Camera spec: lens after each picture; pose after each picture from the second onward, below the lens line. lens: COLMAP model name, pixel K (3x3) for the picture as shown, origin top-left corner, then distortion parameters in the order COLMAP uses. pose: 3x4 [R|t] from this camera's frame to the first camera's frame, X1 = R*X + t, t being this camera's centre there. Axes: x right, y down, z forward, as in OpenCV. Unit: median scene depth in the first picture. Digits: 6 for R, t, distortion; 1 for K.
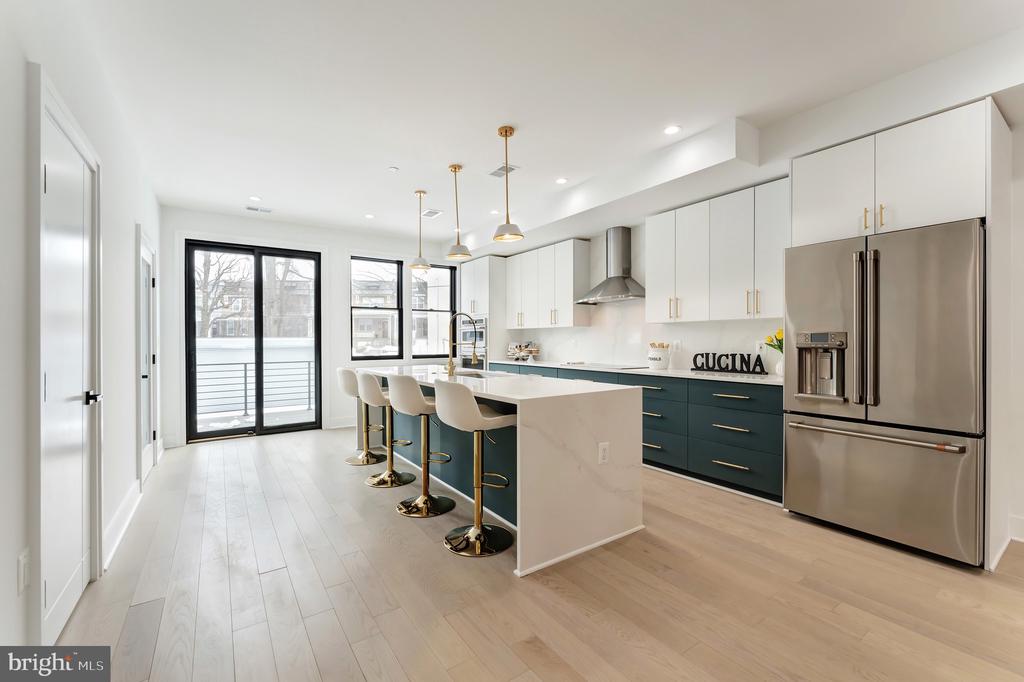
lens RADIAL K [[433.6, 0, 505.4], [0, 433.6, 340.5], [0, 0, 1]] dist [0.000619, 0.000184]
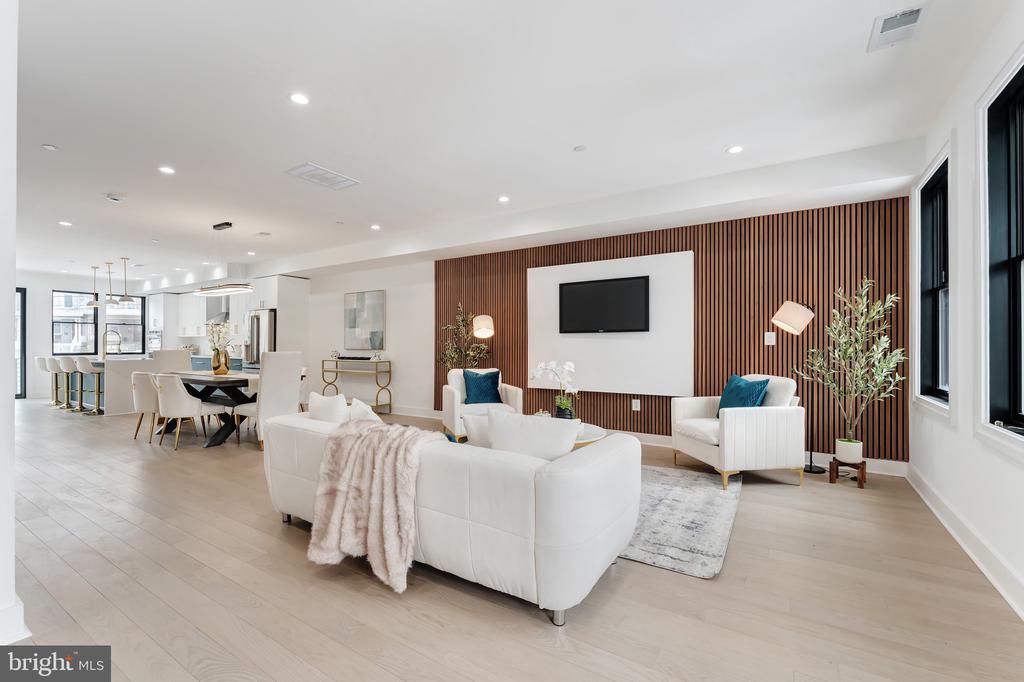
lens RADIAL K [[433.6, 0, 510.3], [0, 433.6, 340.7], [0, 0, 1]] dist [0.000619, 0.000184]
pose [[0.912475, 0.002454, 0.409126, 0.622624], [0.000575, 0.999973, -0.007281, 0.003453], [-0.409133, 0.006879, 0.912449, -1.350153]]
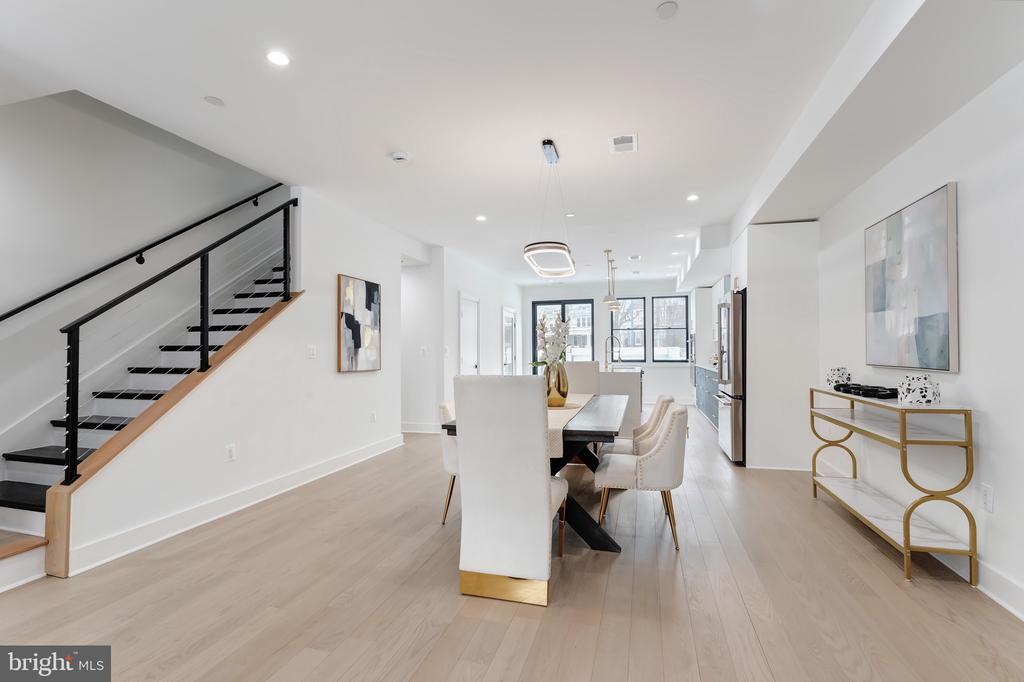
lens RADIAL K [[476.2, 0, 505.0], [0, 476.2, 344.5], [0, 0, 1]] dist [-0.000253, -0.000375]
pose [[0.636298, -0.009524, -0.771385, 0.917413], [0.000142, 0.999925, -0.012228, 0.000406], [0.771444, 0.007671, 0.636251, -0.535741]]
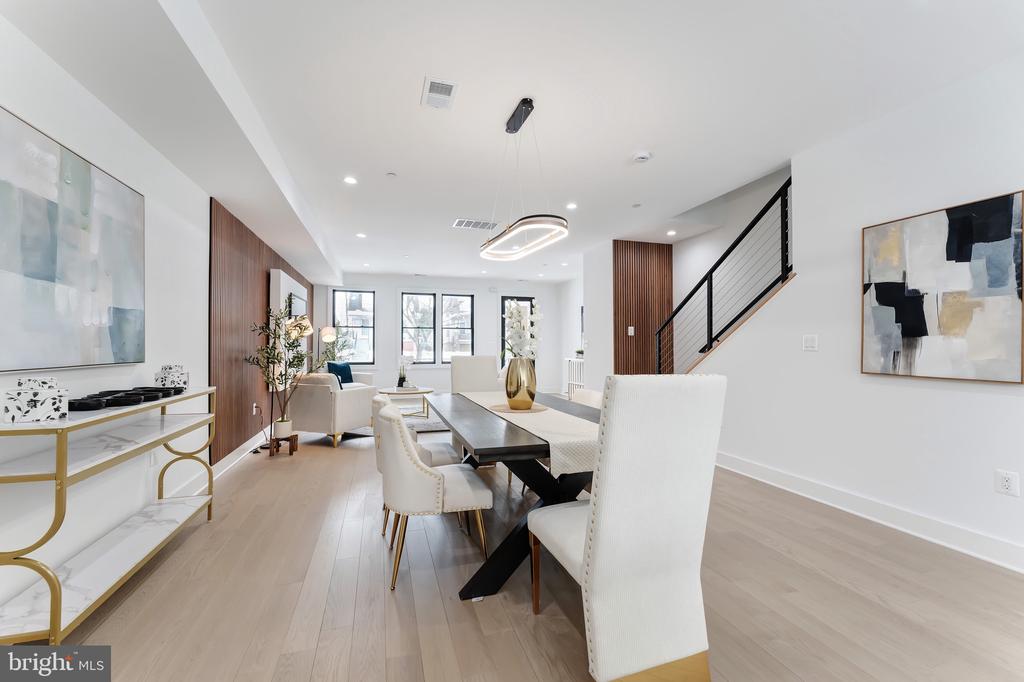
lens RADIAL K [[408.3, 0, 508.6], [0, 408.3, 339.7], [0, 0, 1]] dist [0.001331, -0.000732]
pose [[-0.959602, 0.008401, 0.281235, 0.272894], [0.005050, 0.999907, -0.012637, 0.003371], [-0.281315, -0.010706, -0.959556, 0.492696]]
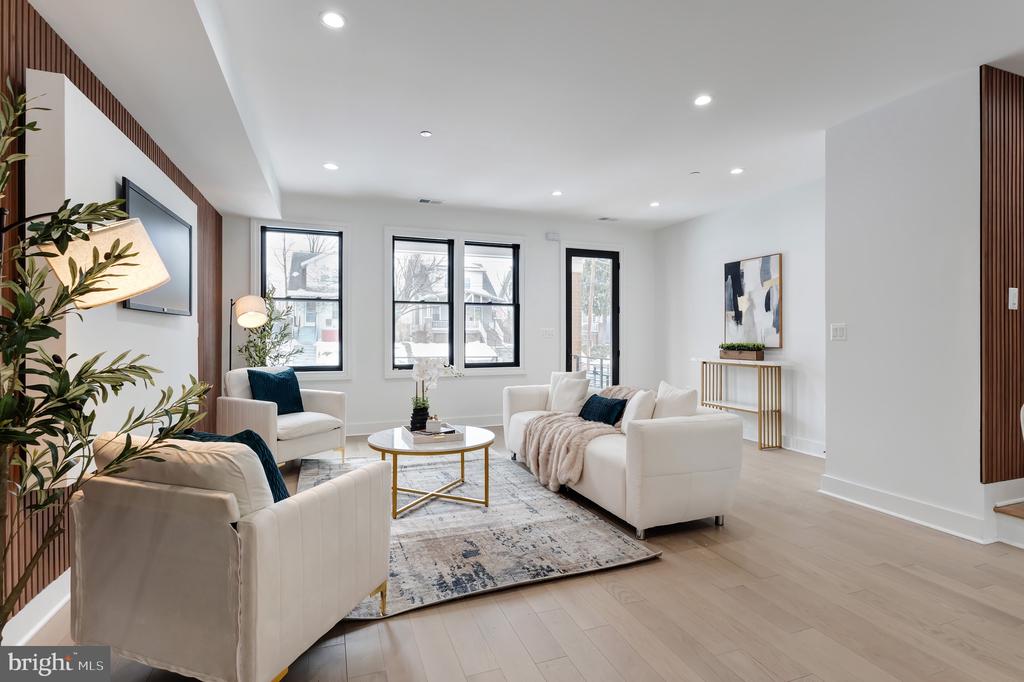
lens RADIAL K [[476.2, 0, 501.4], [0, 476.2, 336.7], [0, 0, 1]] dist [-0.000253, -0.000375]
pose [[-0.971664, 0.003235, 0.236343, 0.717180], [0.004422, 0.999980, 0.004494, 0.004330], [-0.236324, 0.005412, -0.971659, -0.067672]]
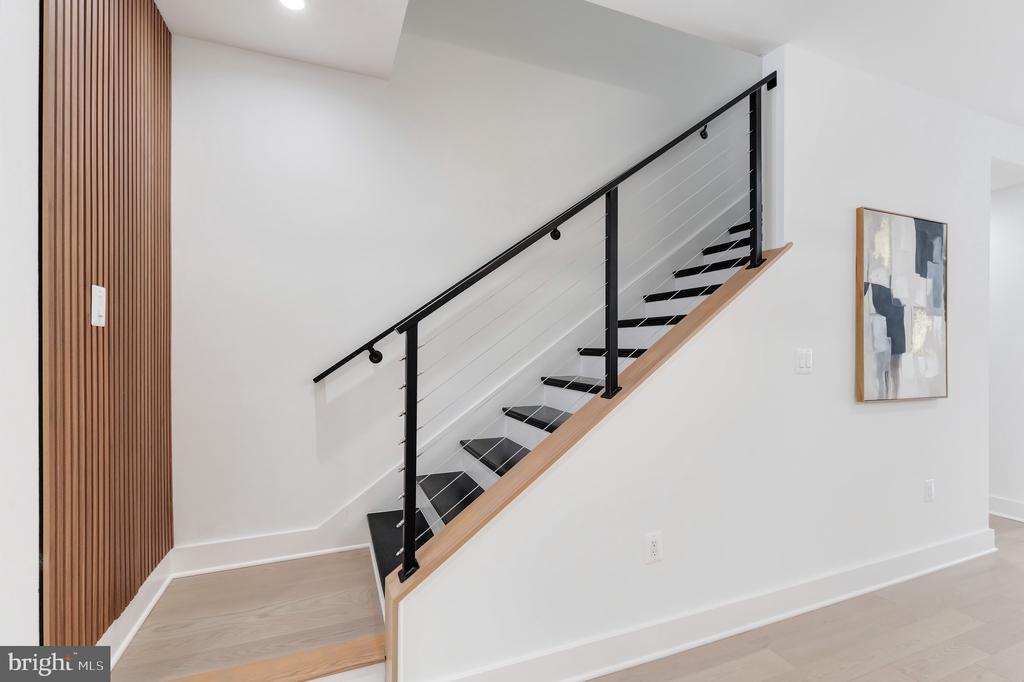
lens RADIAL K [[476.2, 0, 510.0], [0, 476.2, 343.7], [0, 0, 1]] dist [-0.000253, -0.000375]
pose [[-0.194155, 0.000039, -0.980971, 0.509815], [-0.005189, 0.999986, 0.001067, -0.013144], [0.980957, 0.005297, -0.194152, -0.438723]]
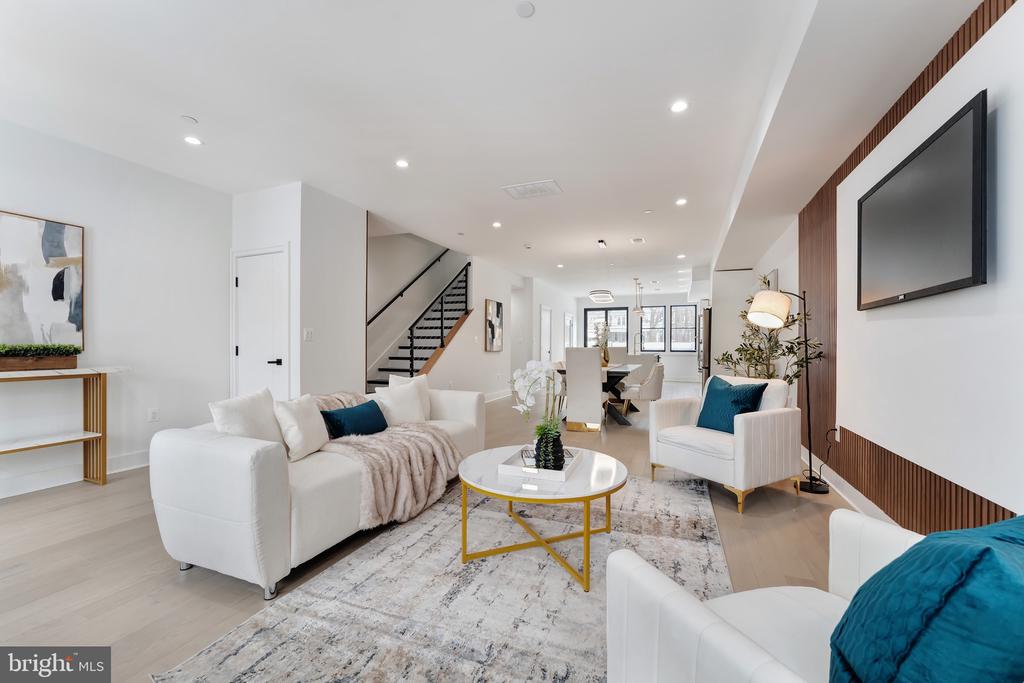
lens RADIAL K [[408.3, 0, 510.0], [0, 408.3, 343.9], [0, 0, 1]] dist [0.001331, -0.000732]
pose [[0.550665, 0.004835, -0.834713, 1.312917], [-0.010523, 0.999944, -0.001150, 0.018208], [0.834660, 0.009417, 0.550685, -0.962675]]
